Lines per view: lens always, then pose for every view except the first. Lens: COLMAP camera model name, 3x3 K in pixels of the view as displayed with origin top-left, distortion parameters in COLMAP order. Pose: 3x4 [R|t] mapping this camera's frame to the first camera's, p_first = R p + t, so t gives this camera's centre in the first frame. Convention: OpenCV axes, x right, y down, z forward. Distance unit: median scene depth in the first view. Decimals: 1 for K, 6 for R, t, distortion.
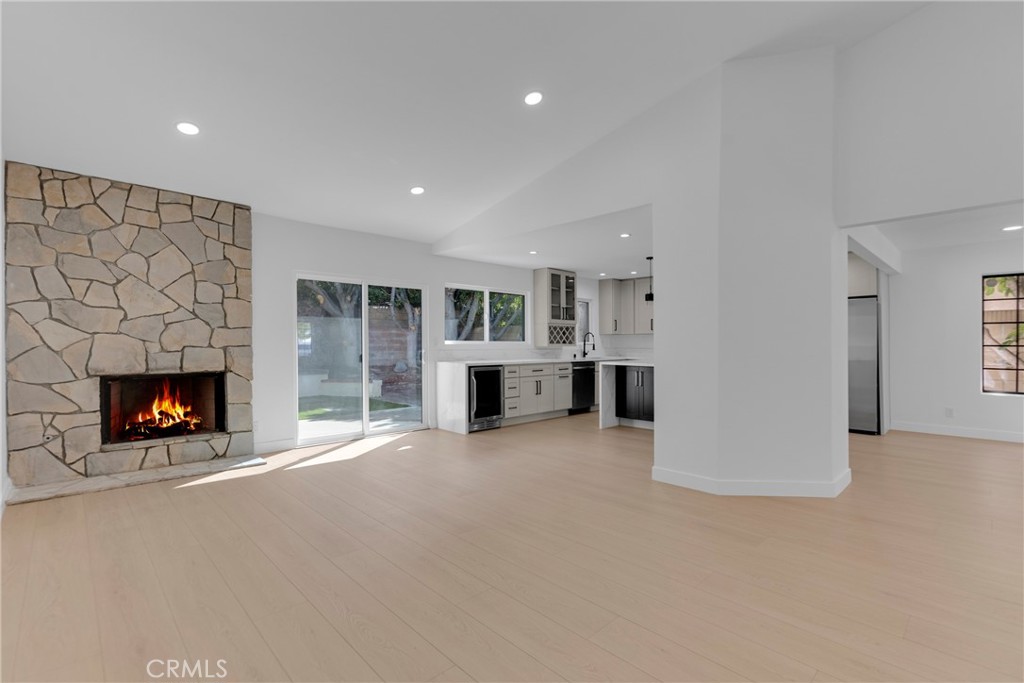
lens RADIAL K [[470.4, 0, 496.7], [0, 470.4, 345.4], [0, 0, 1]] dist [-0.008416, 0.003956]
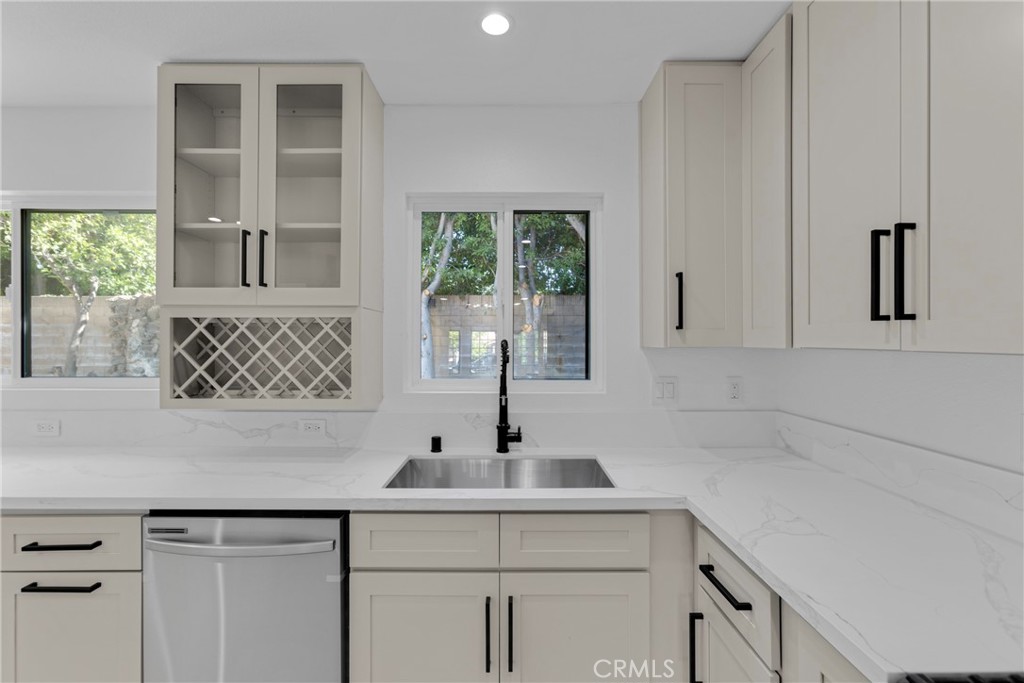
lens RADIAL K [[470.4, 0, 518.5], [0, 470.4, 339.4], [0, 0, 1]] dist [-0.008416, 0.003956]
pose [[0.737275, -0.001480, -0.675591, 0.552924], [-0.002721, 0.999983, -0.005161, -0.043480], [0.675587, 0.005644, 0.737258, 1.355110]]
